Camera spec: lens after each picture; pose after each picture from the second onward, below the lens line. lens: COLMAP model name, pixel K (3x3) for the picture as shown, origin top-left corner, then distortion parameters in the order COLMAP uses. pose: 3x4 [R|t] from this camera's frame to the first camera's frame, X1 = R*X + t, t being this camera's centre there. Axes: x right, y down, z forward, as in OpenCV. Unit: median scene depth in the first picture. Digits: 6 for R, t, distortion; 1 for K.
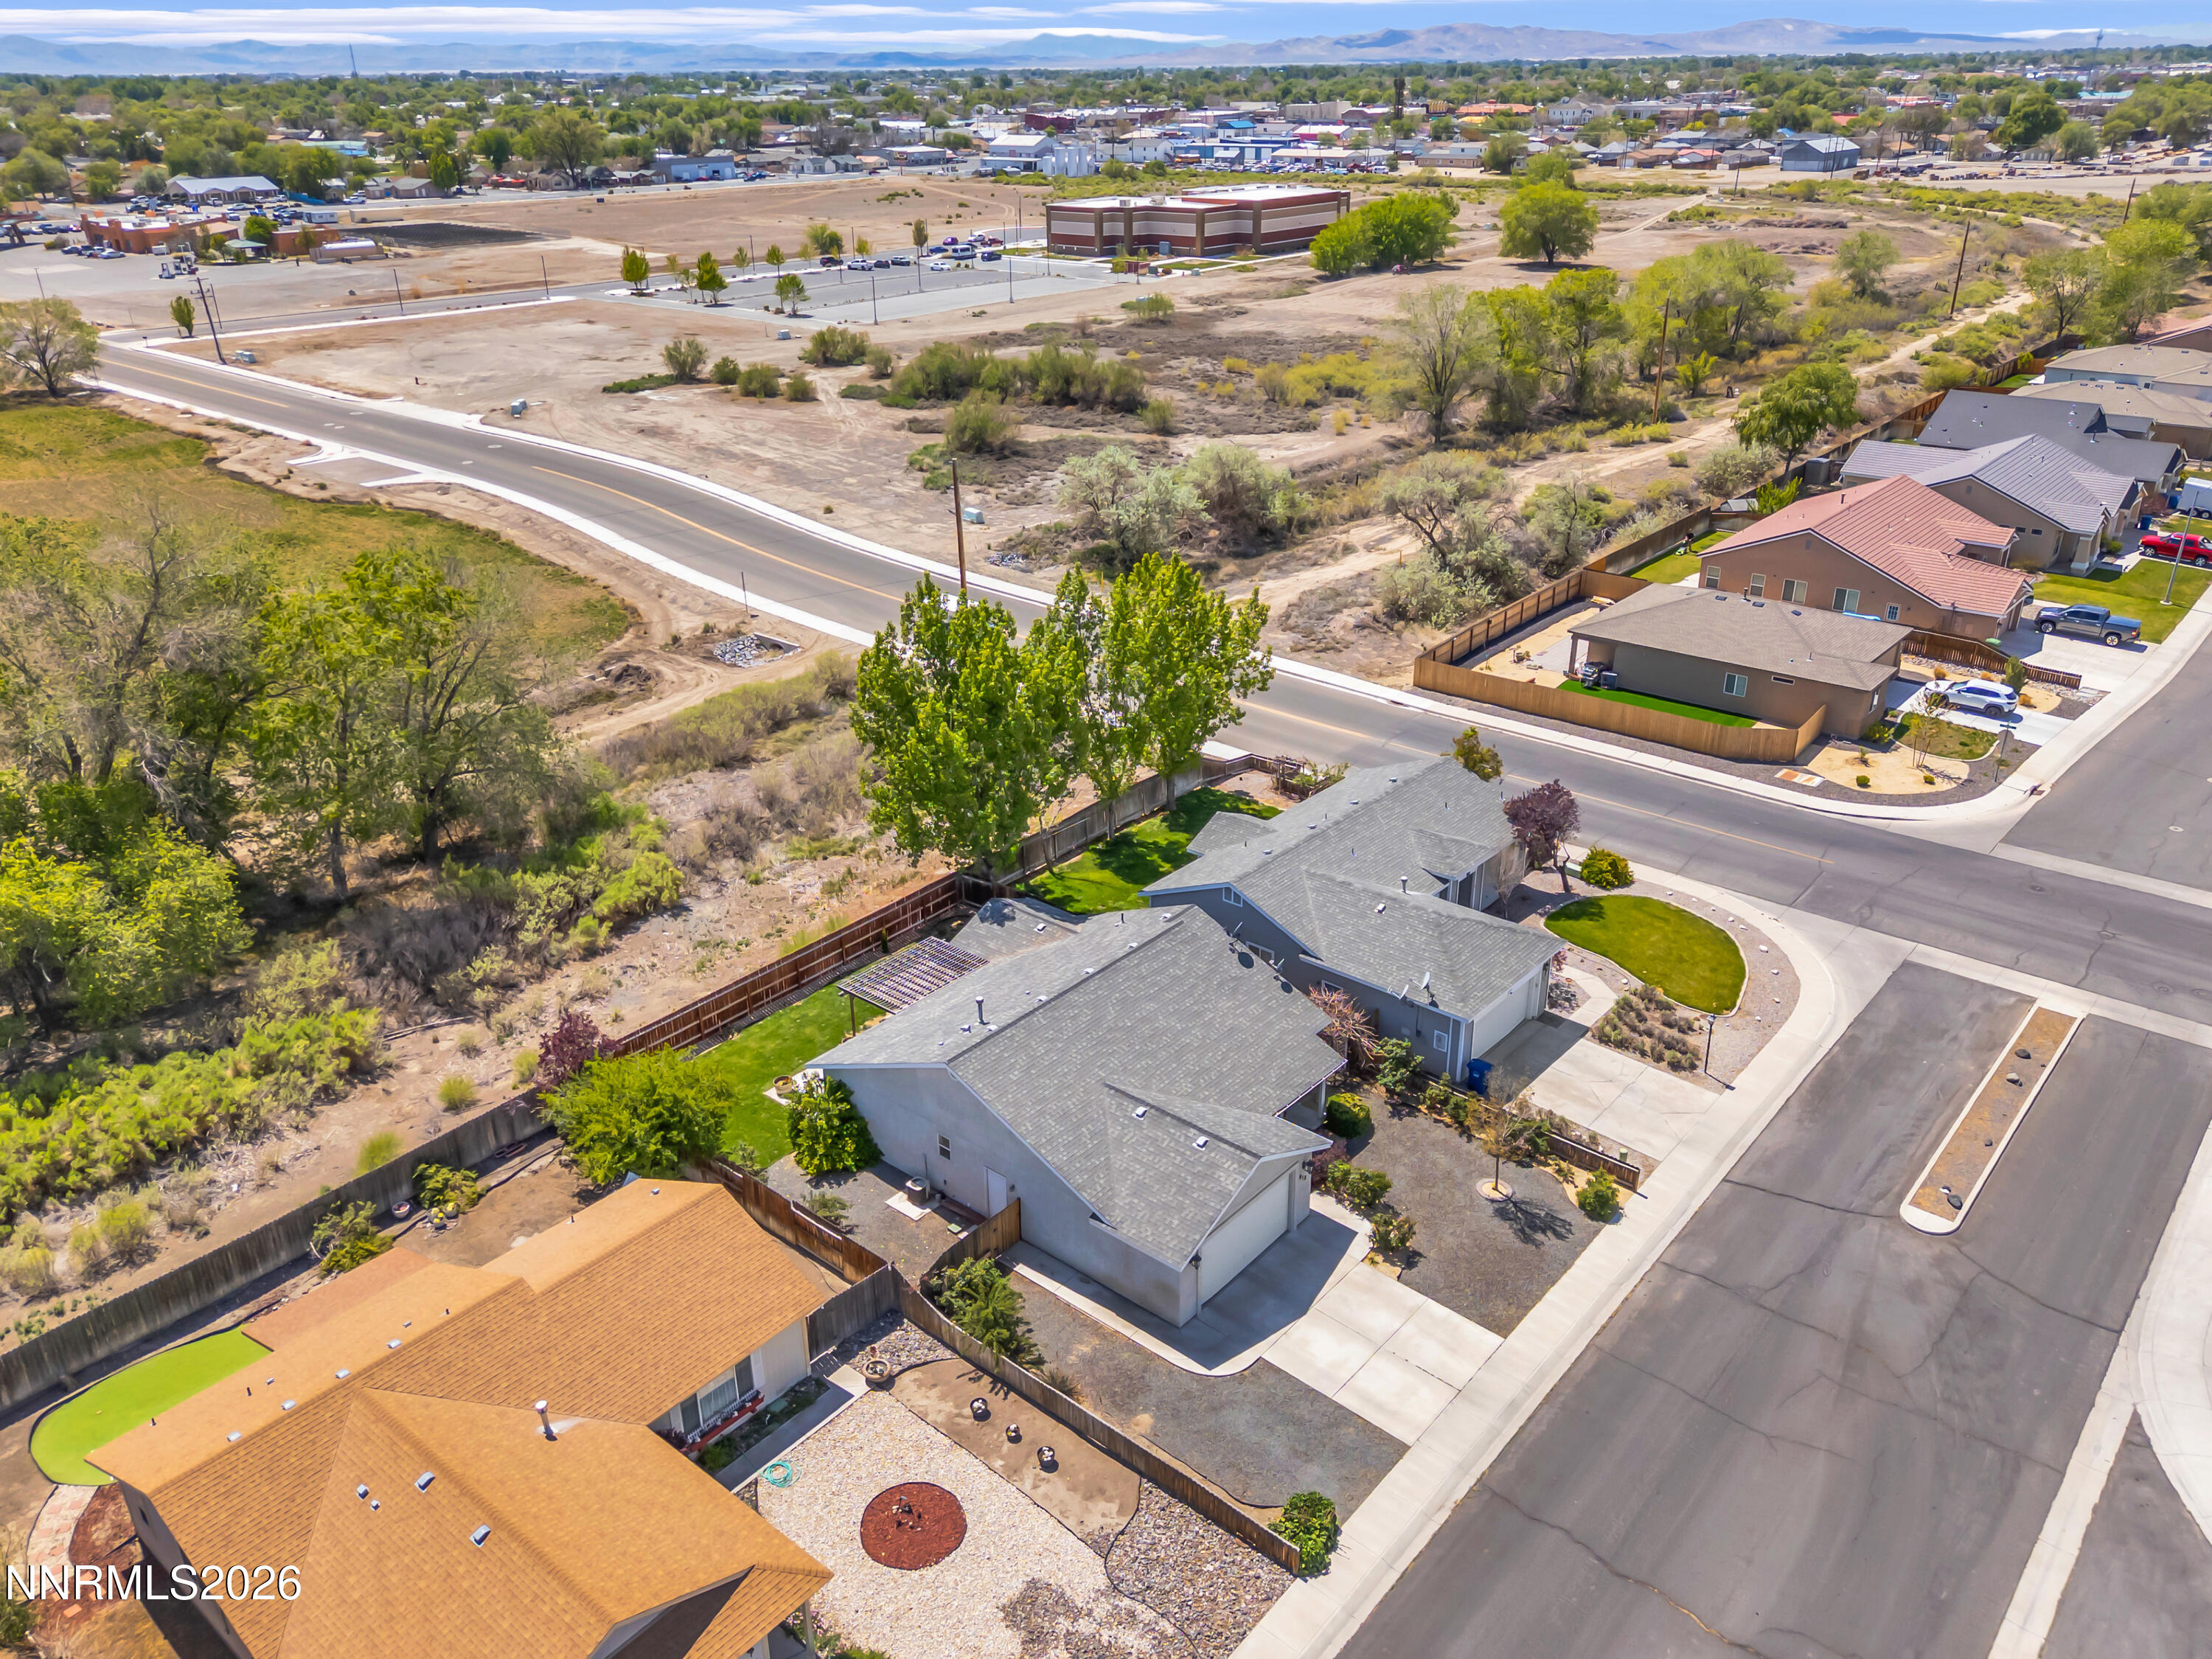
lens RADIAL K [[1641.5, 0, 1112.1], [0, 1641.5, 820.8], [0, 0, 1]] dist [0.078895, -0.075707]
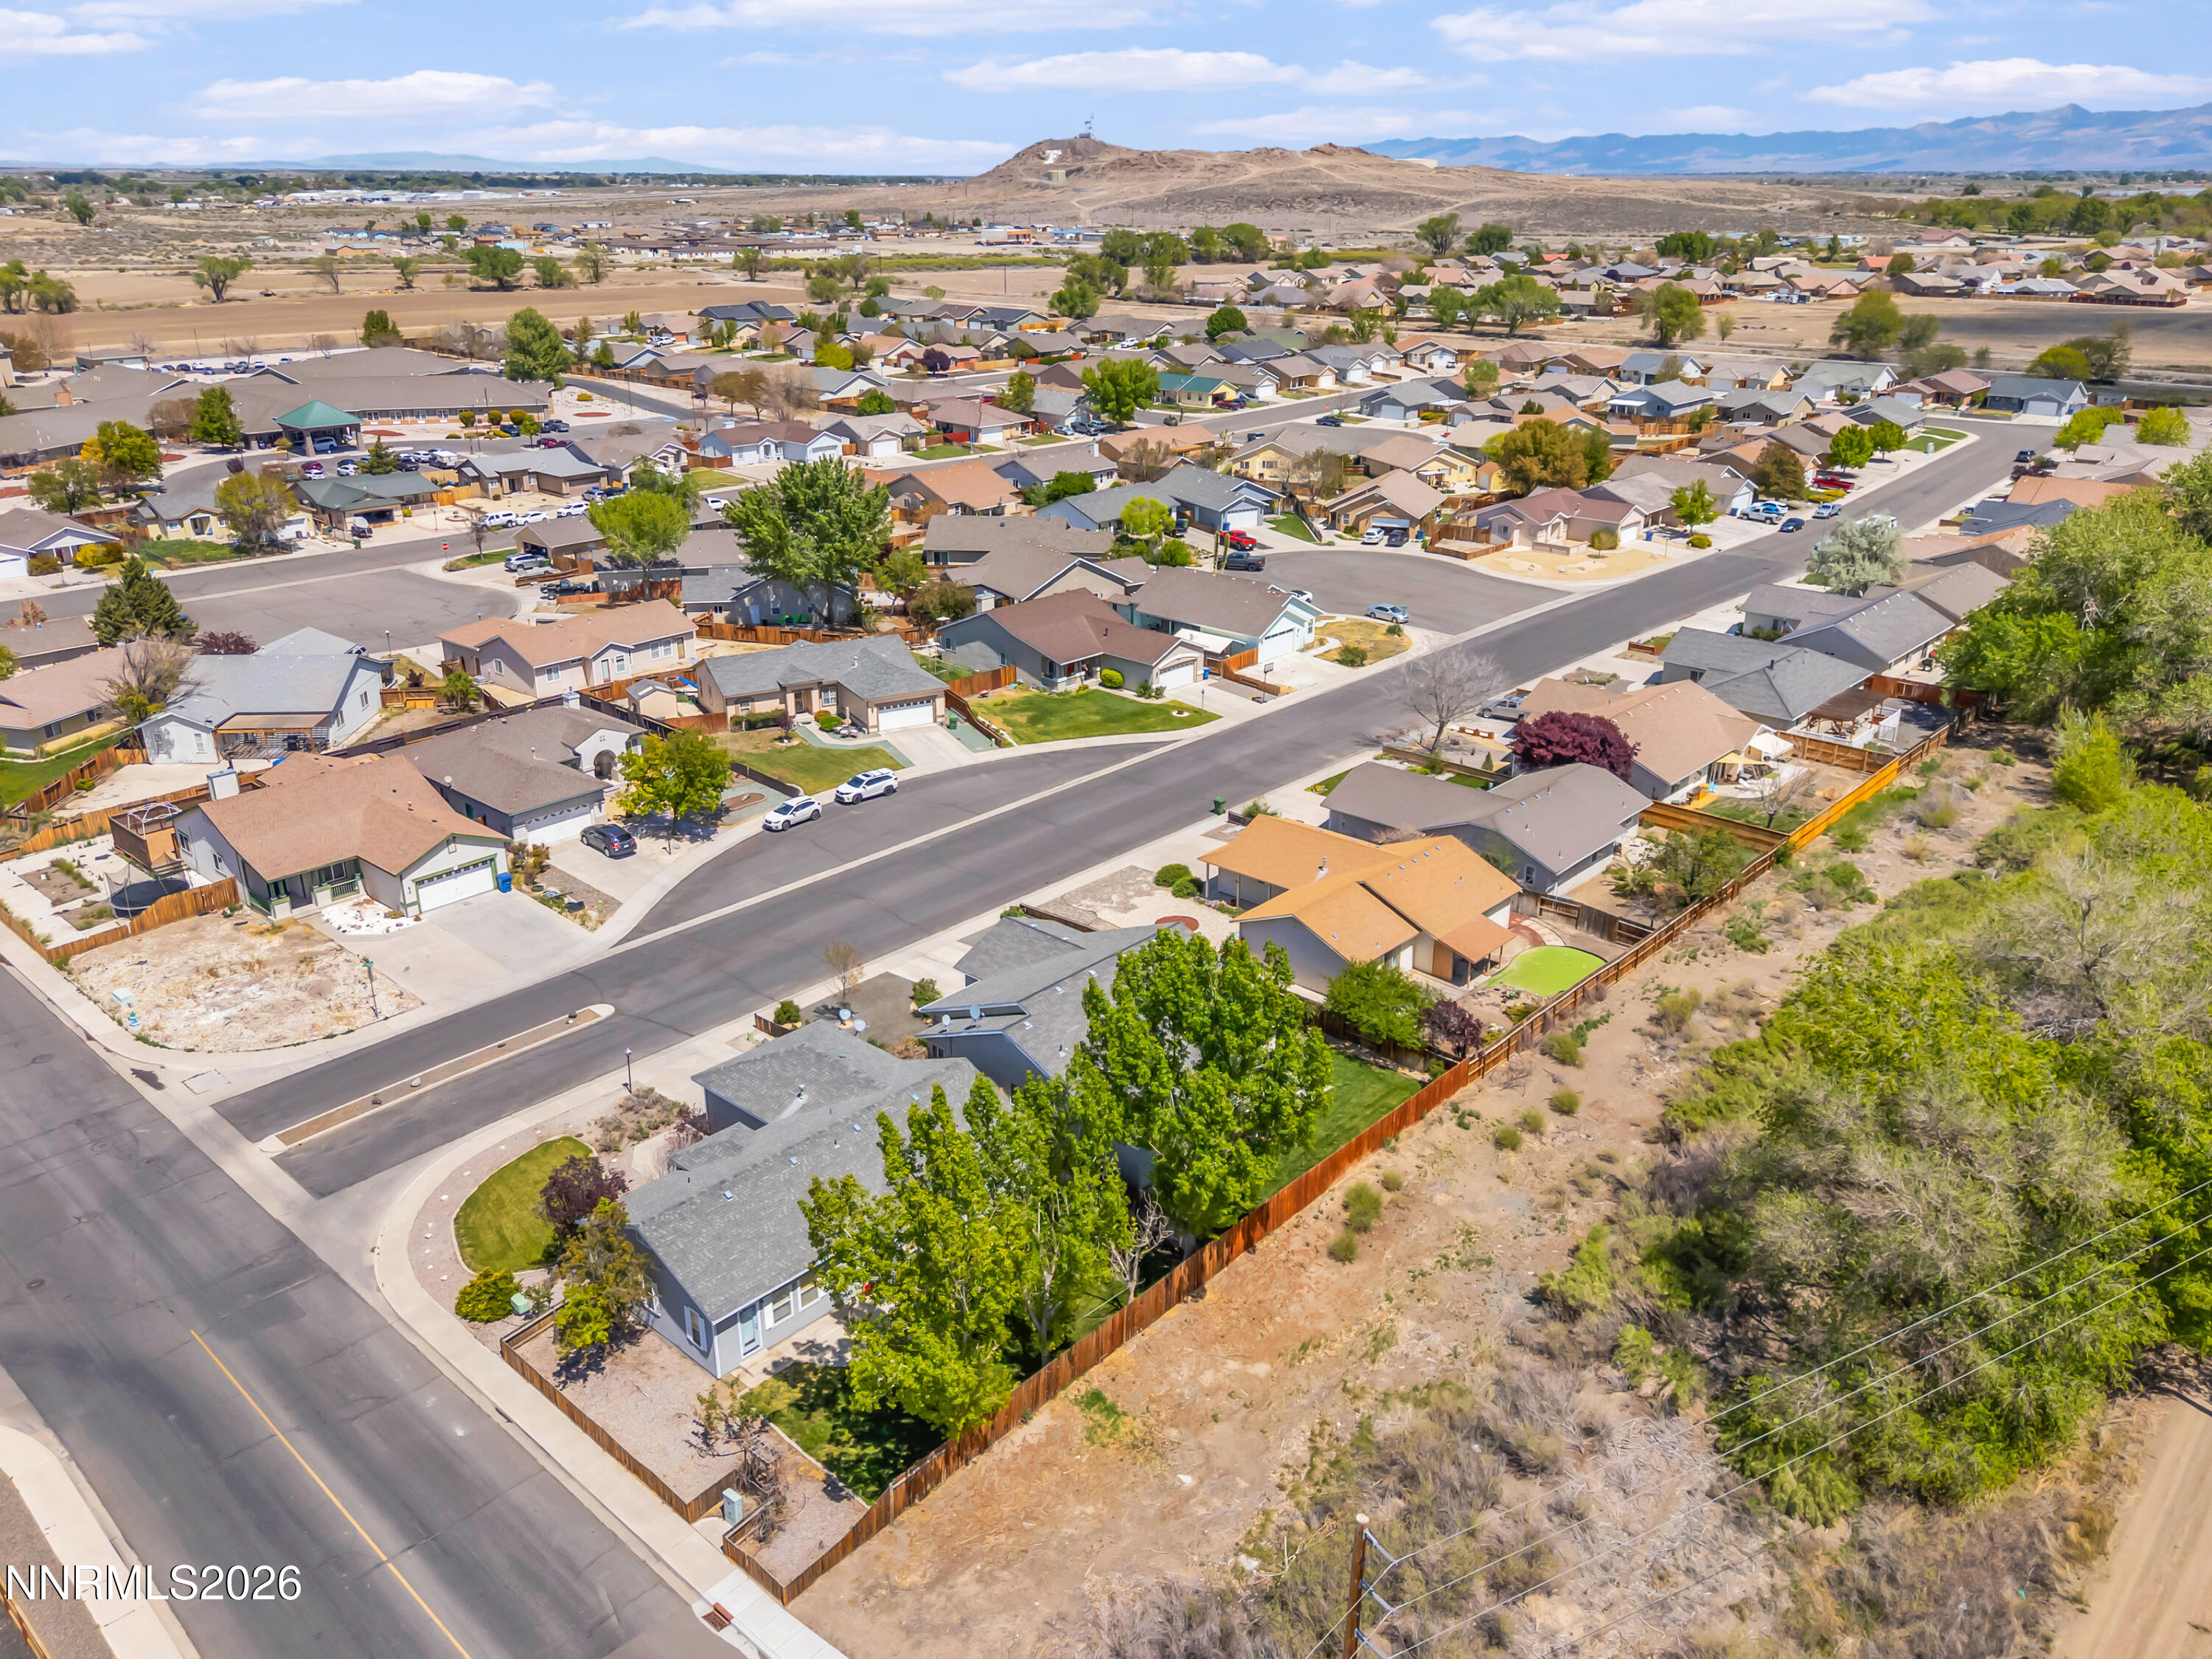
lens RADIAL K [[1641.5, 0, 1112.1], [0, 1641.5, 820.8], [0, 0, 1]] dist [0.078895, -0.075707]
pose [[-0.999440, -0.004037, 0.033208, -0.063742], [0.021020, 0.696453, 0.717295, -0.838456], [-0.026023, 0.717591, -0.695978, 1.556976]]
